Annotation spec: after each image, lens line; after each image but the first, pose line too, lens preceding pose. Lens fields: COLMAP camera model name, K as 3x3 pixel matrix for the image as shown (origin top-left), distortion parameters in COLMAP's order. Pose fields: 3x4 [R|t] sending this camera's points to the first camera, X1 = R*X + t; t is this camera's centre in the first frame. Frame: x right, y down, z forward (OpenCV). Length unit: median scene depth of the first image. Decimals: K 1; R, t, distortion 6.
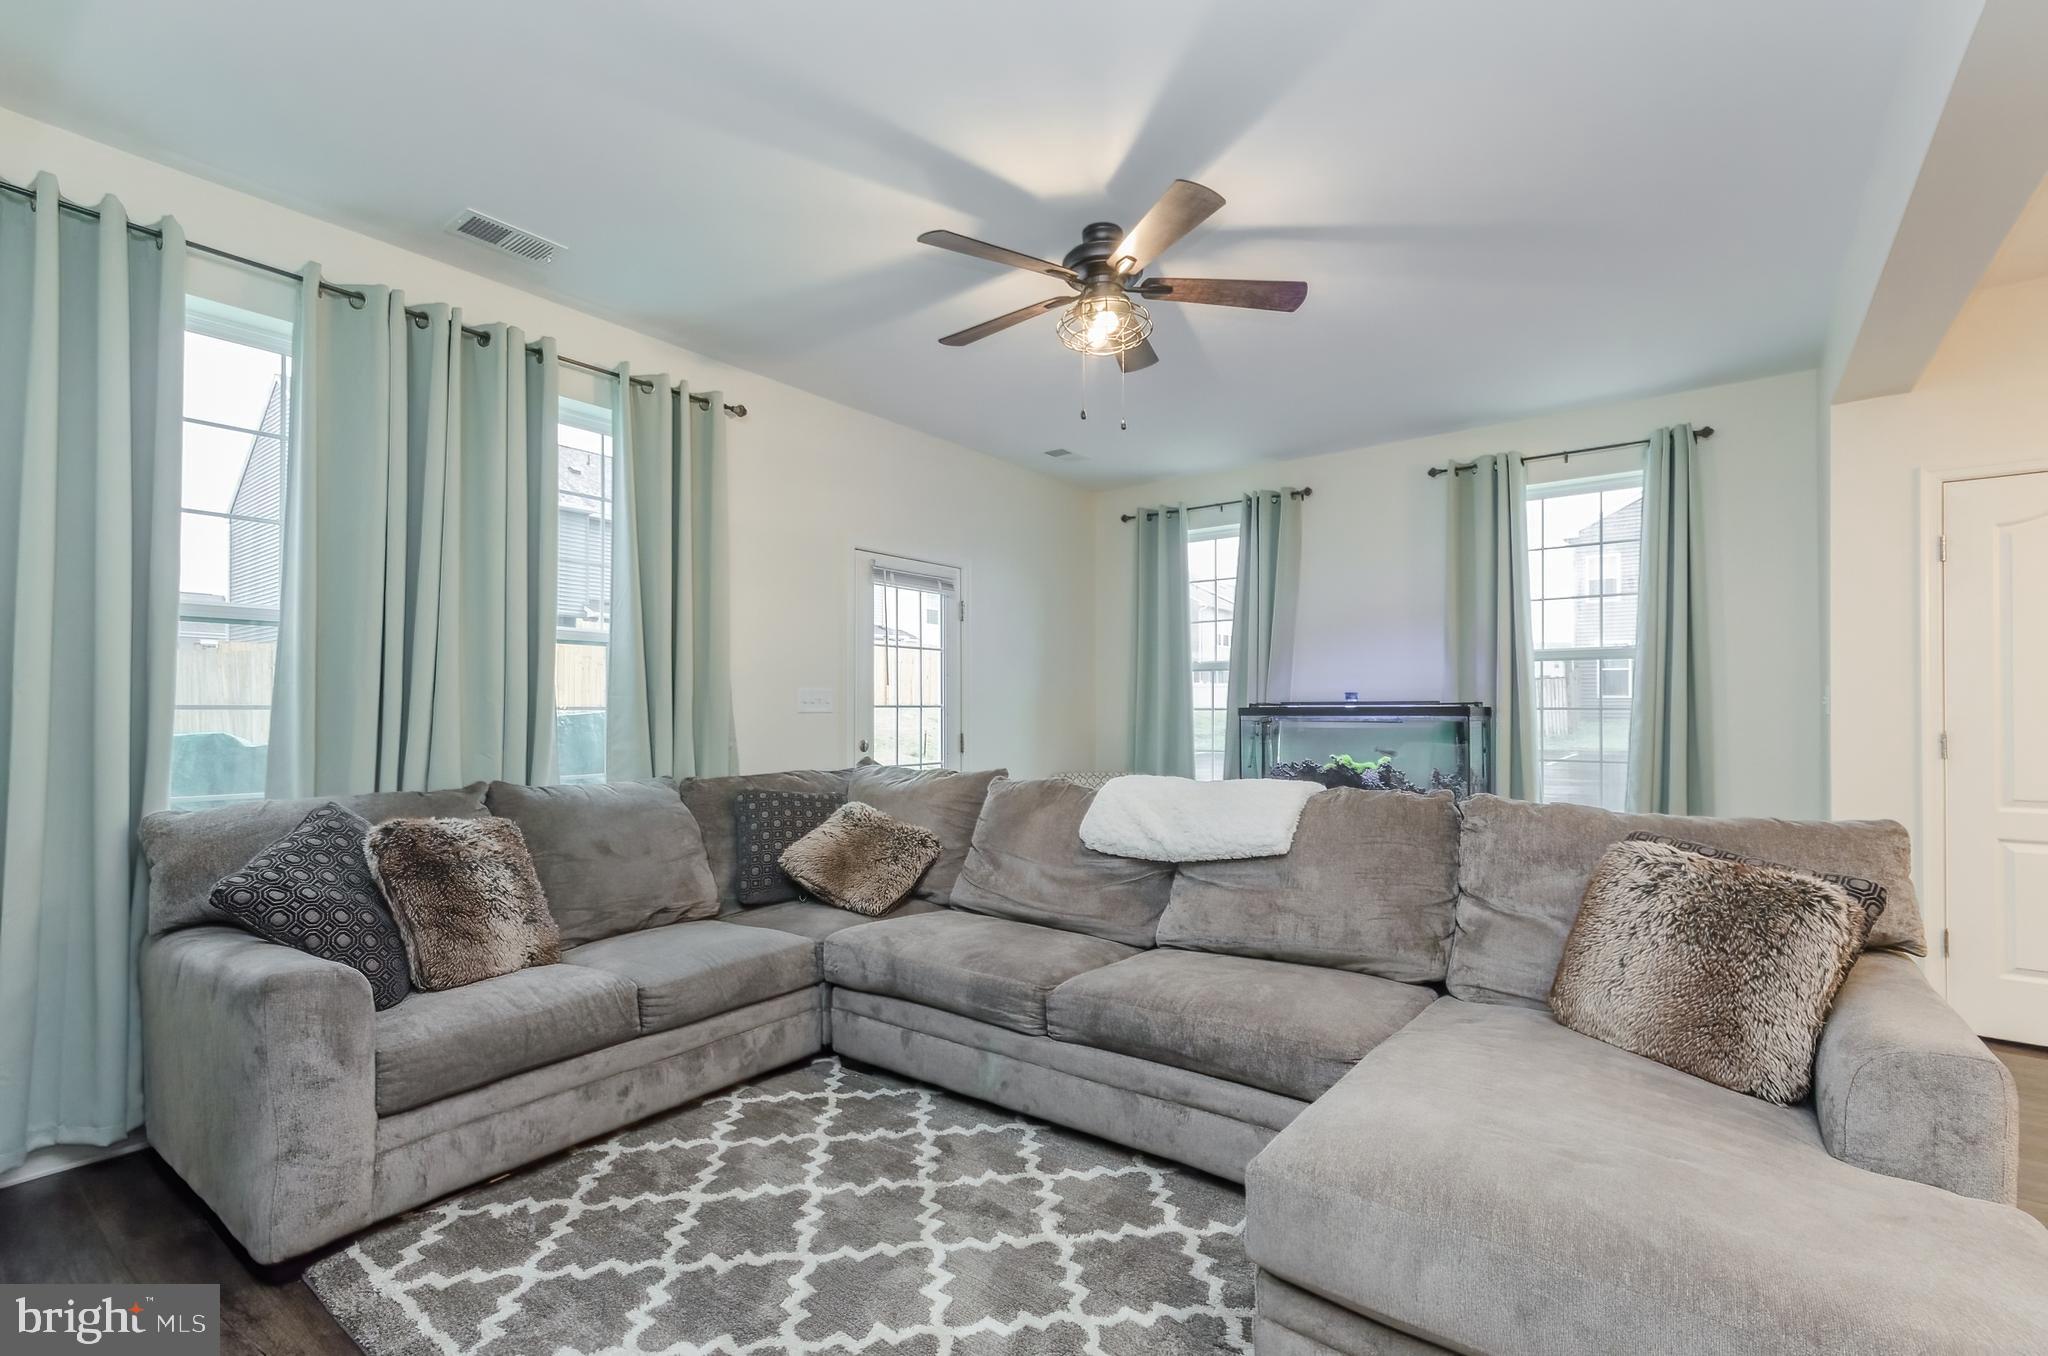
lens RADIAL K [[896.3, 0, 1056.1], [0, 896.3, 691.5], [0, 0, 1]] dist [0.007156, -0.000012]
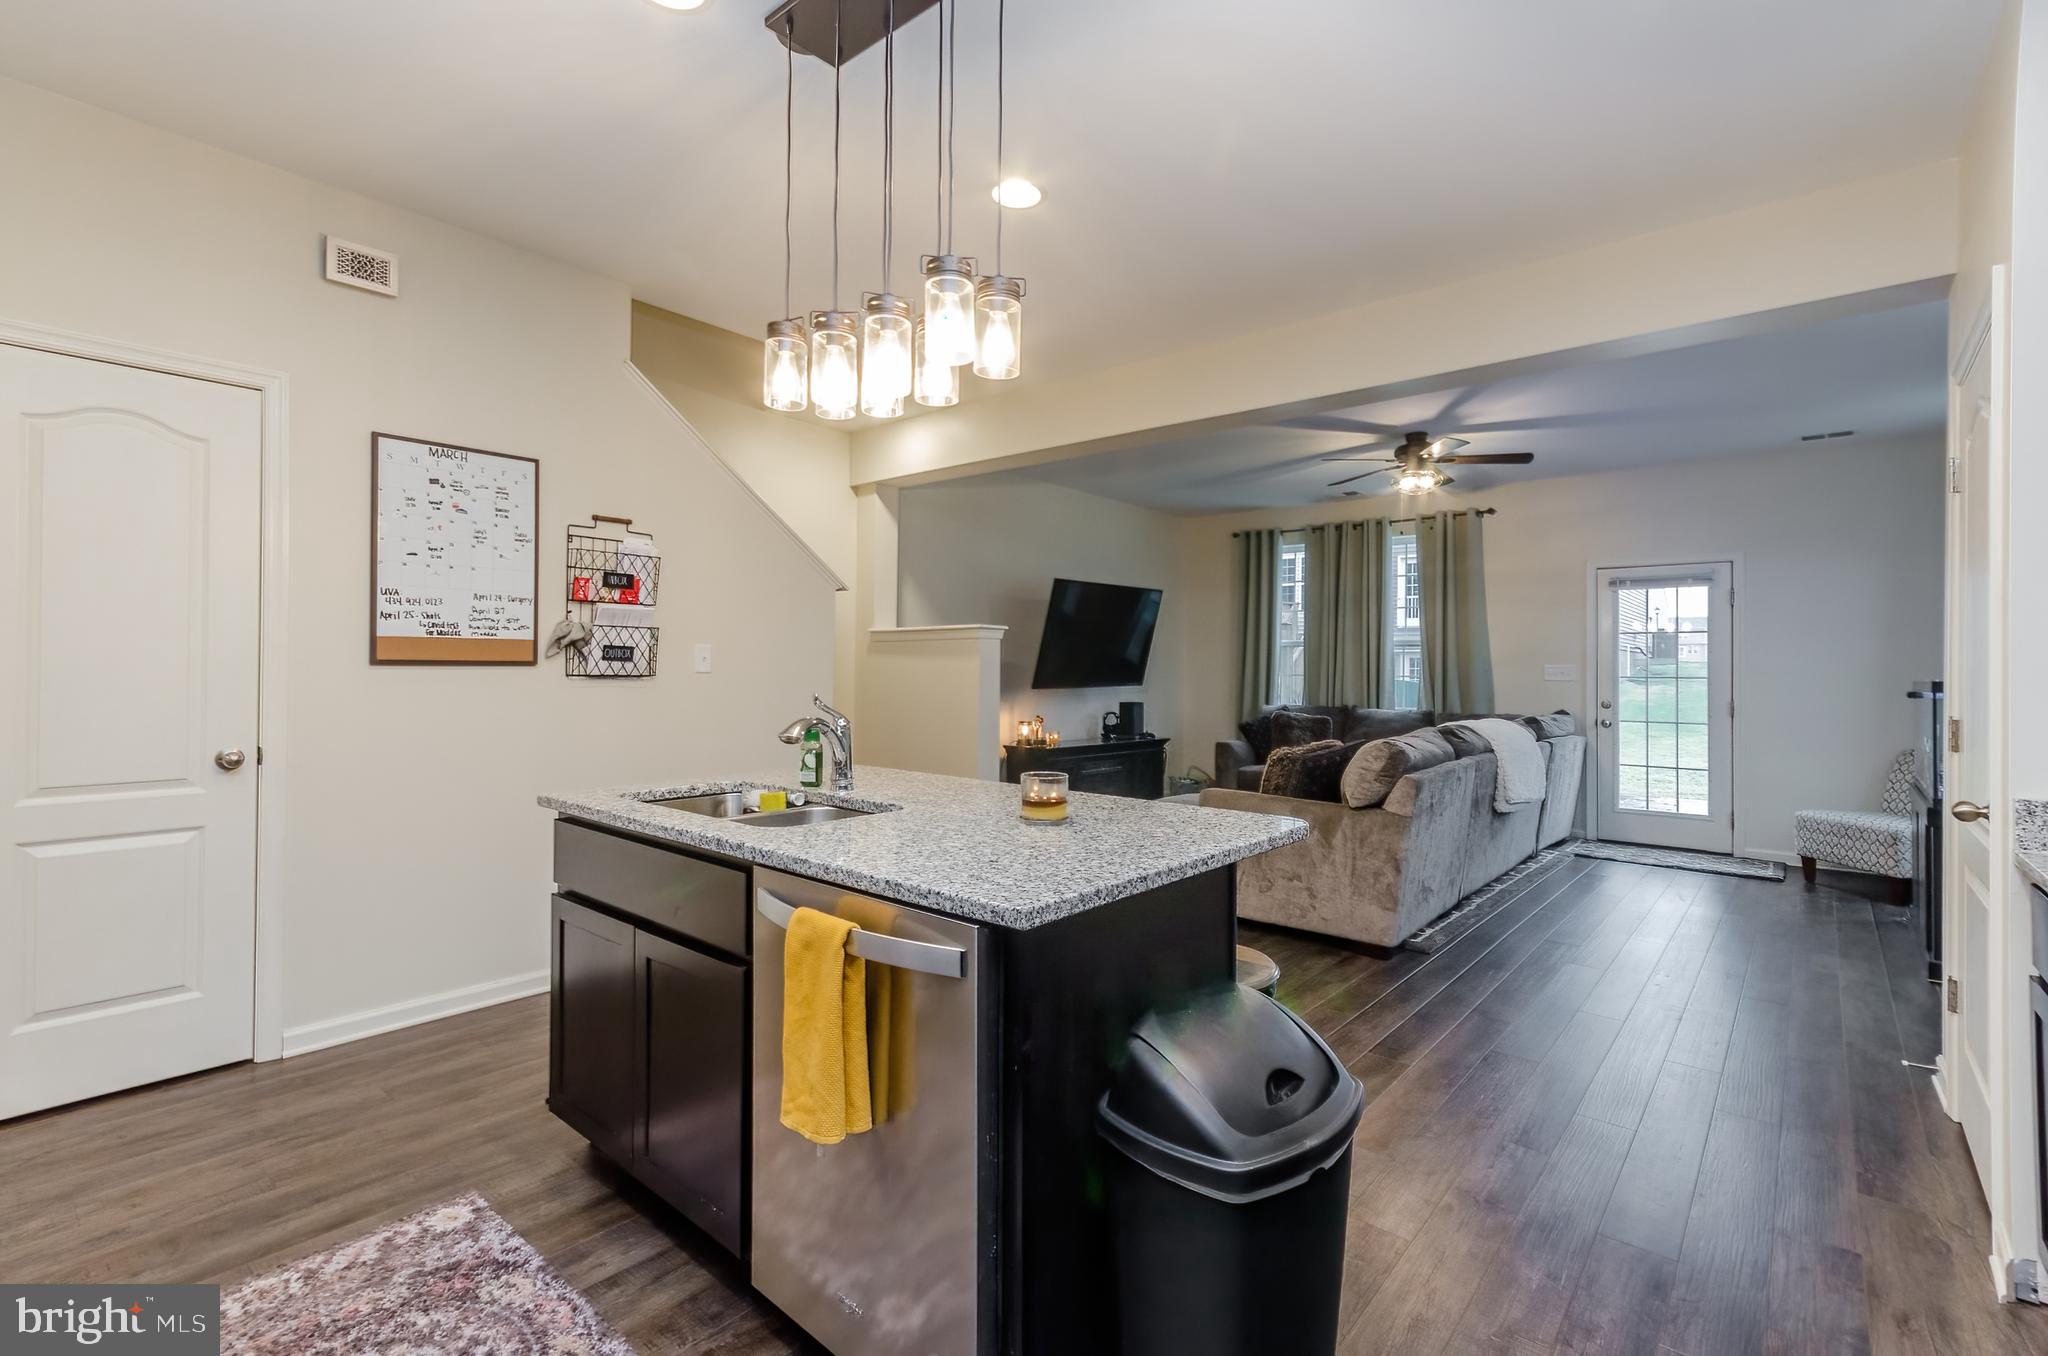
lens RADIAL K [[920.7, 0, 1069.4], [0, 920.7, 655.7], [0, 0, 1]] dist [0.005146, 0.000057]
pose [[-0.042834, -0.015303, -0.998965, 1.747471], [0.008601, 0.999840, -0.015686, -0.003586], [0.999045, -0.009264, -0.042696, 0.280753]]
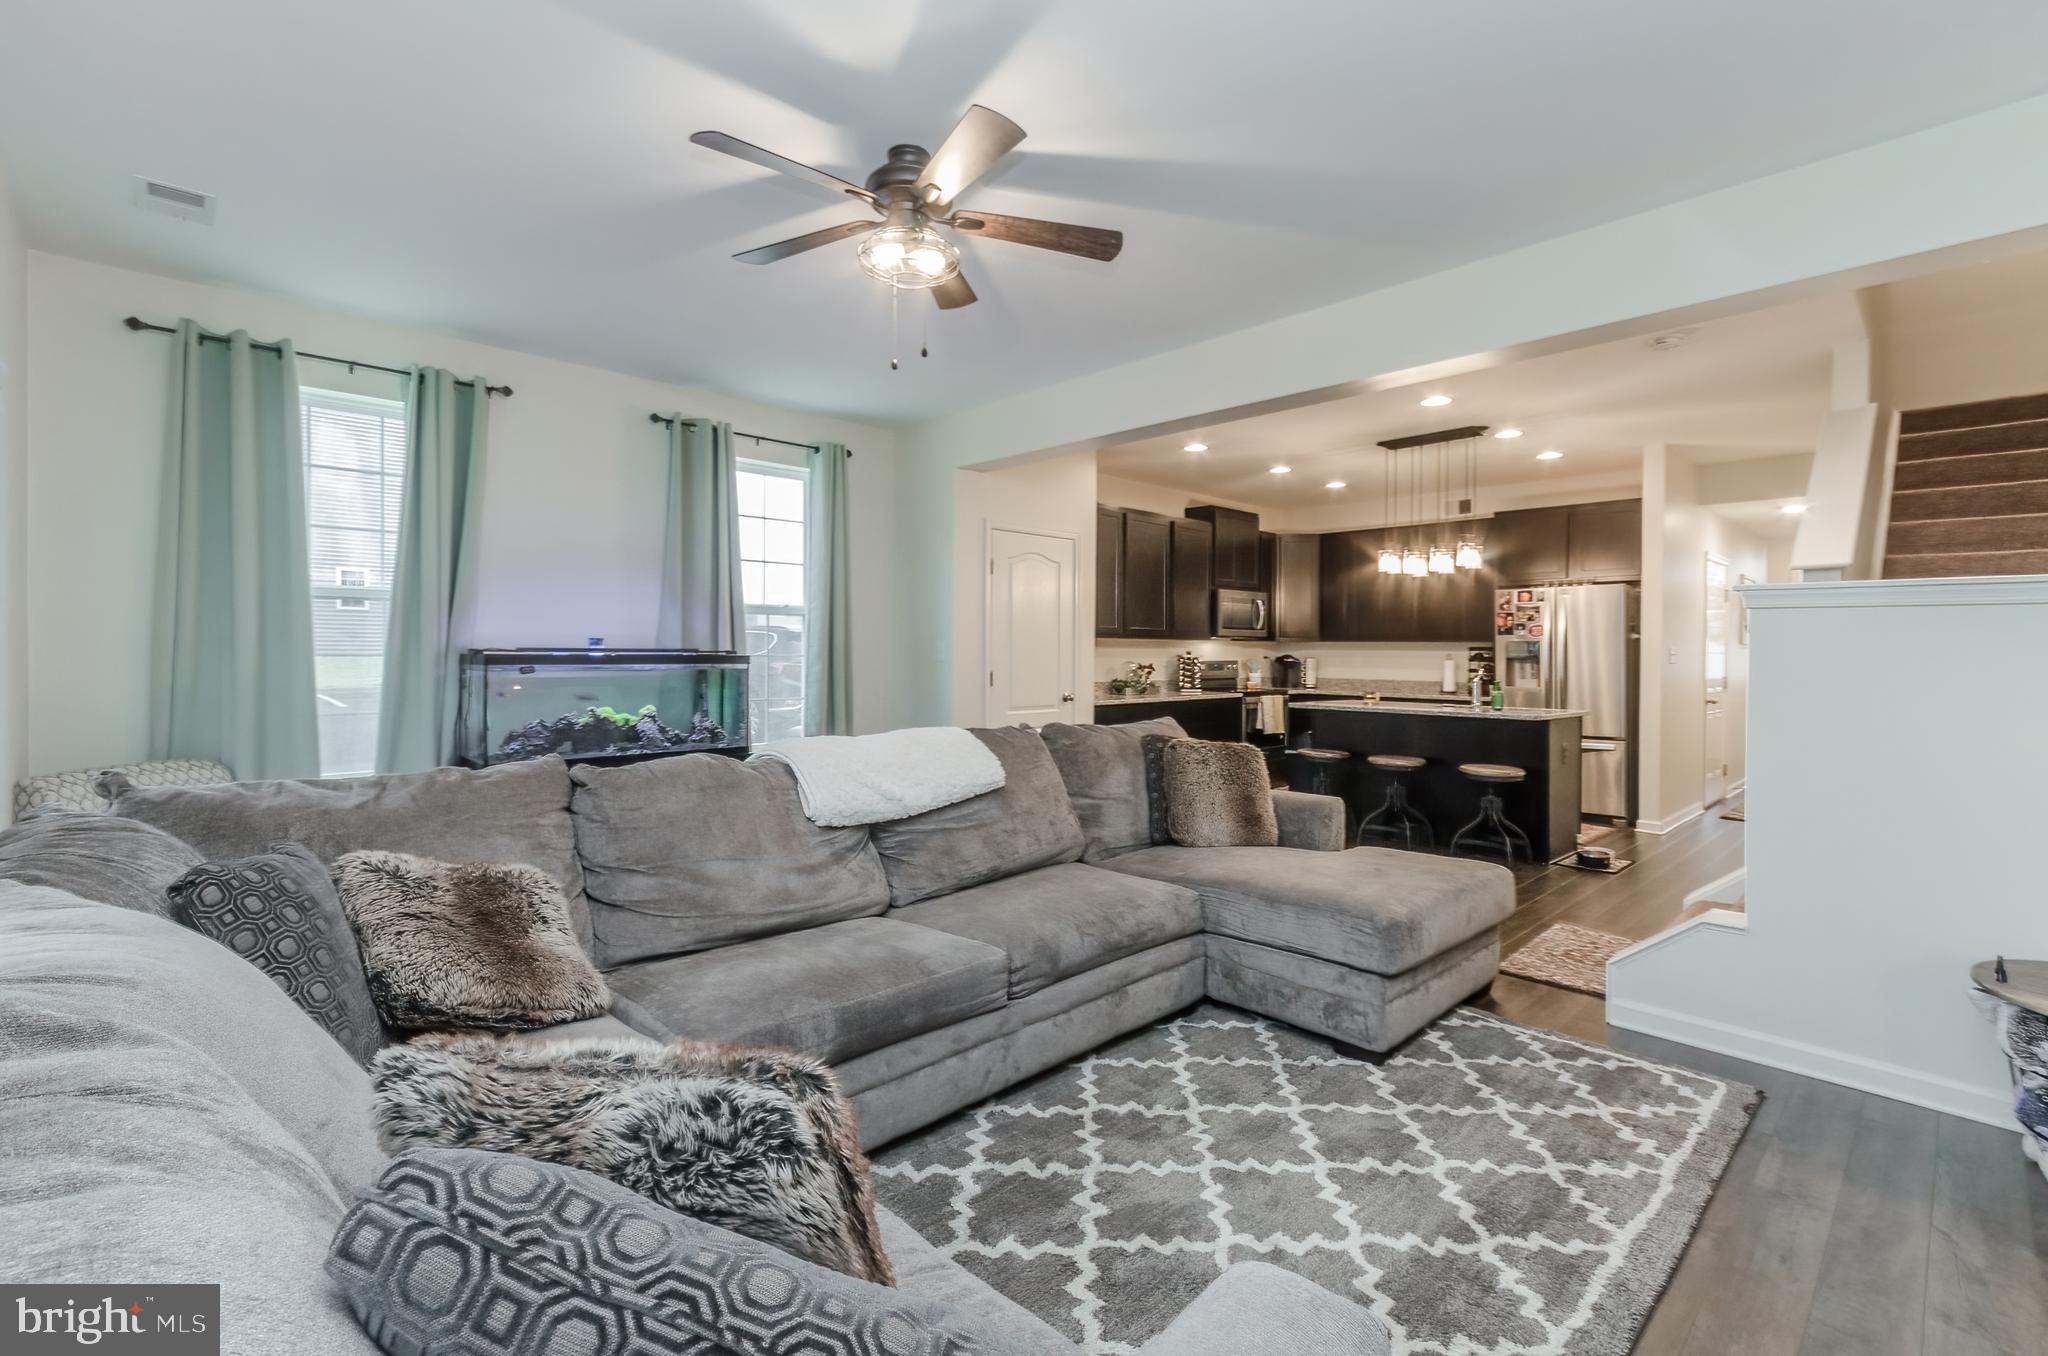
lens RADIAL K [[904.0, 0, 1028.9], [0, 904.0, 659.8], [0, 0, 1]] dist [-0.021218, 0.000178]
pose [[0.177030, -0.006644, 0.984183, -0.720079], [-0.028951, 0.999509, 0.011955, -0.001055], [-0.983780, -0.030610, 0.176751, 0.604761]]
